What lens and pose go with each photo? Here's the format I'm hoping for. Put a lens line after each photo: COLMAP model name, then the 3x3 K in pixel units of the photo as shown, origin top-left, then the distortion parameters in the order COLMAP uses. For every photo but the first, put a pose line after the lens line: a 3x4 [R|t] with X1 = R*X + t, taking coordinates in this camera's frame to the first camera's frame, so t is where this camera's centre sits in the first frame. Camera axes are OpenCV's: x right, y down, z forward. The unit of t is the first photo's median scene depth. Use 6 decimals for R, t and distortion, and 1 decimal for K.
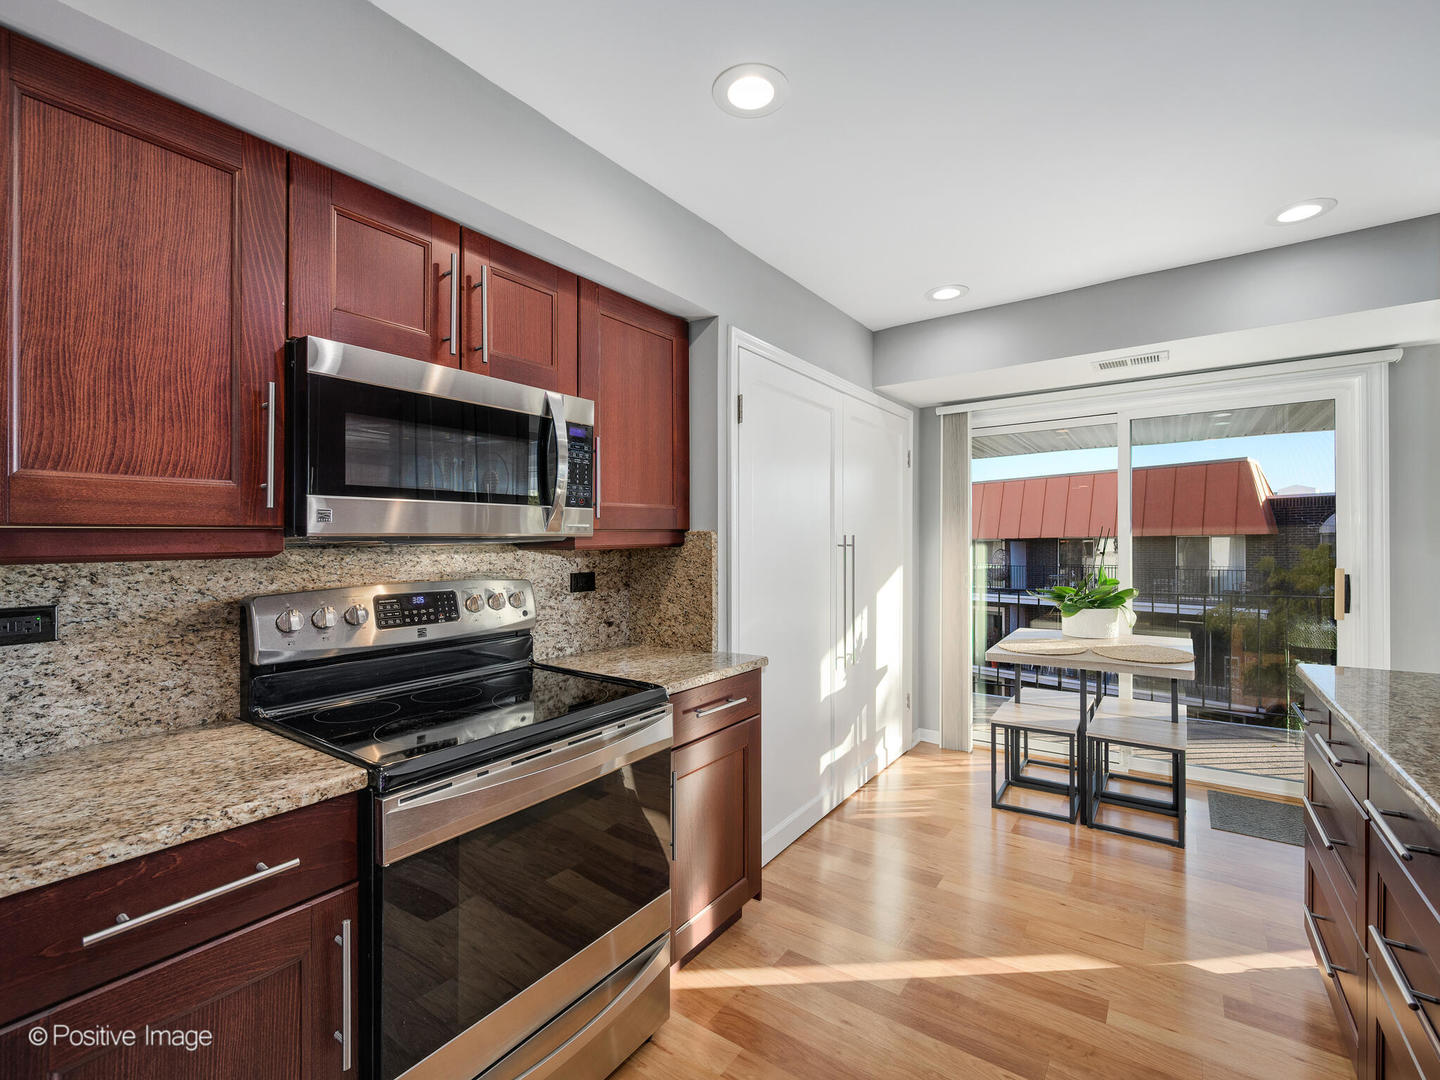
lens RADIAL K [[634.8, 0, 719.0], [0, 634.8, 549.0], [0, 0, 1]] dist [-0.002124, -0.000631]
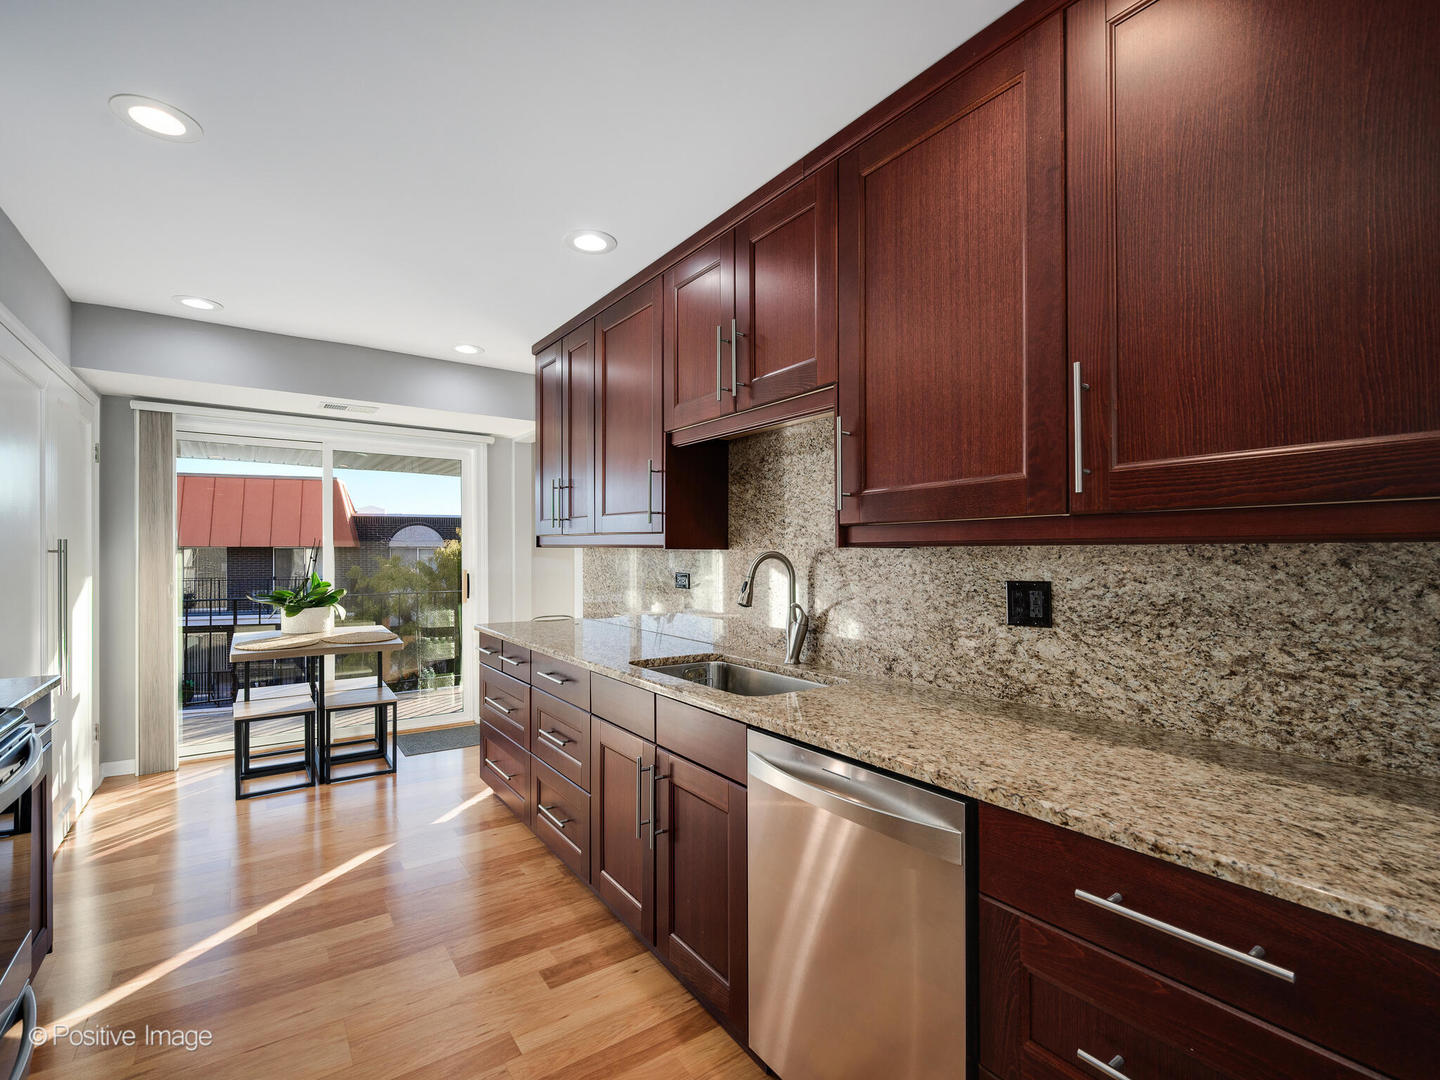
lens RADIAL K [[634.8, 0, 719.0], [0, 634.8, 549.0], [0, 0, 1]] dist [-0.002124, -0.000631]
pose [[0.325488, 0.011985, 0.945470, -0.283262], [0.003949, 0.999894, -0.014035, 0.005551], [-0.945538, 0.008301, 0.325406, -0.099074]]
